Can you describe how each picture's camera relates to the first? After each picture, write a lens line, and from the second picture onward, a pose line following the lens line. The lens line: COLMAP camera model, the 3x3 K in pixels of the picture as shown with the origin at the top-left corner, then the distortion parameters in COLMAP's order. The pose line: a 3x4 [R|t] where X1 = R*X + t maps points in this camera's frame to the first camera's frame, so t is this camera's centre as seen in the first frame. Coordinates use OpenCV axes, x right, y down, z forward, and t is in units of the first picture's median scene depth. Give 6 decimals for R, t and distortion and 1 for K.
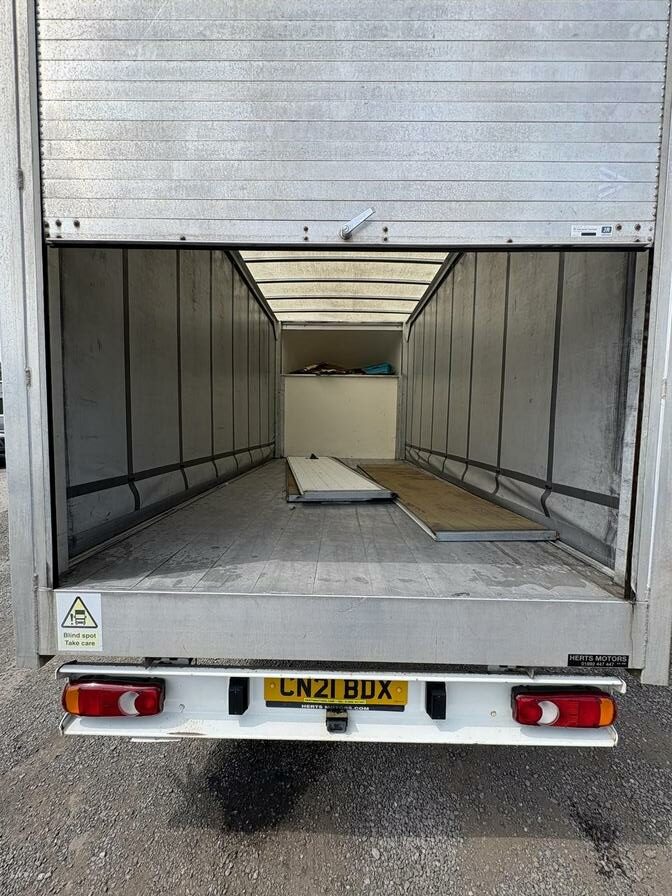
lens RADIAL K [[353.8, 0, 337.2], [0, 353.8, 449.9], [0, 0, 1]] dist [0.001120, 0.000178]
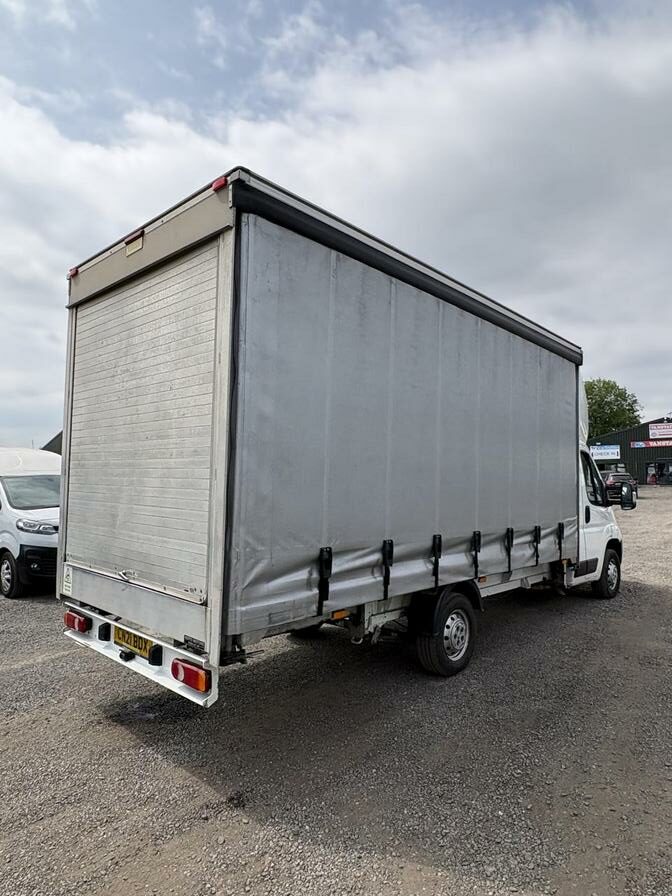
lens RADIAL K [[548.3, 0, 340.8], [0, 548.3, 454.4], [0, 0, 1]] dist [0.003678, -0.000030]
pose [[0.738996, -0.032061, -0.672947, 2.735407], [-0.053907, 0.992850, -0.106500, -0.019770], [0.671550, 0.114979, 0.731984, -0.441887]]
